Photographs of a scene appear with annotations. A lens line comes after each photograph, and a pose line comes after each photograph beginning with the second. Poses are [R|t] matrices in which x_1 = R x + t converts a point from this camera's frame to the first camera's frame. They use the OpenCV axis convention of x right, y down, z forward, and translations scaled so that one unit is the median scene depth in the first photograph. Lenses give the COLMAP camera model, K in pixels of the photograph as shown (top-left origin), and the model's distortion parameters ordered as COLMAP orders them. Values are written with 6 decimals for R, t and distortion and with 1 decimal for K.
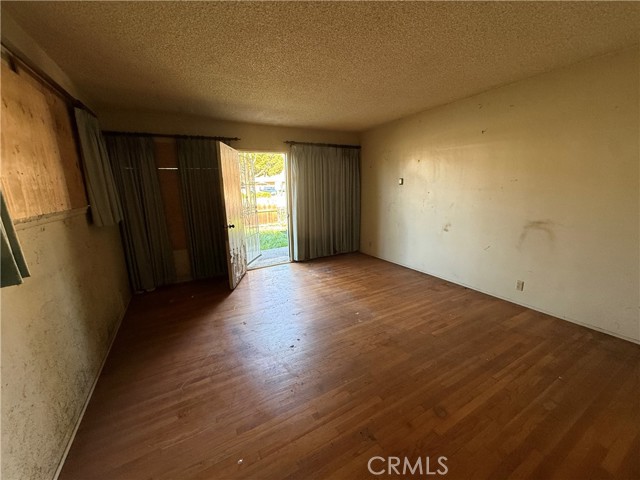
lens RADIAL K [[254.5, 0, 318.7], [0, 254.5, 240.0], [0, 0, 1]] dist [0.001285, 0.000062]
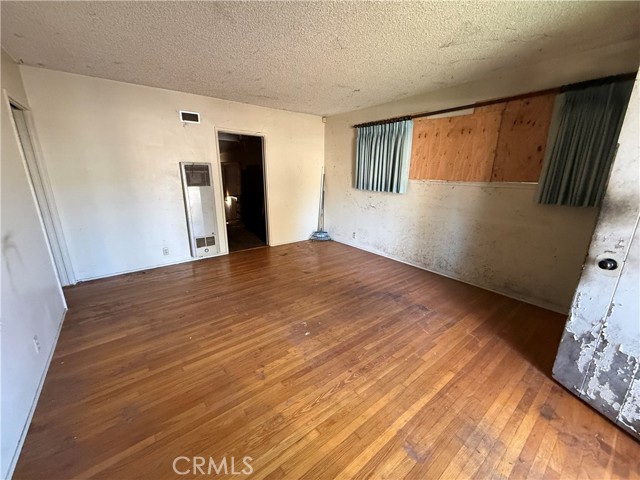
lens RADIAL K [[254.5, 0, 318.7], [0, 254.5, 240.0], [0, 0, 1]] dist [0.001285, 0.000062]
pose [[-0.988254, 0.058569, -0.141155, 0.220728], [-0.012395, 0.889887, 0.456012, -0.346065], [0.152320, 0.452405, -0.878708, 1.642196]]
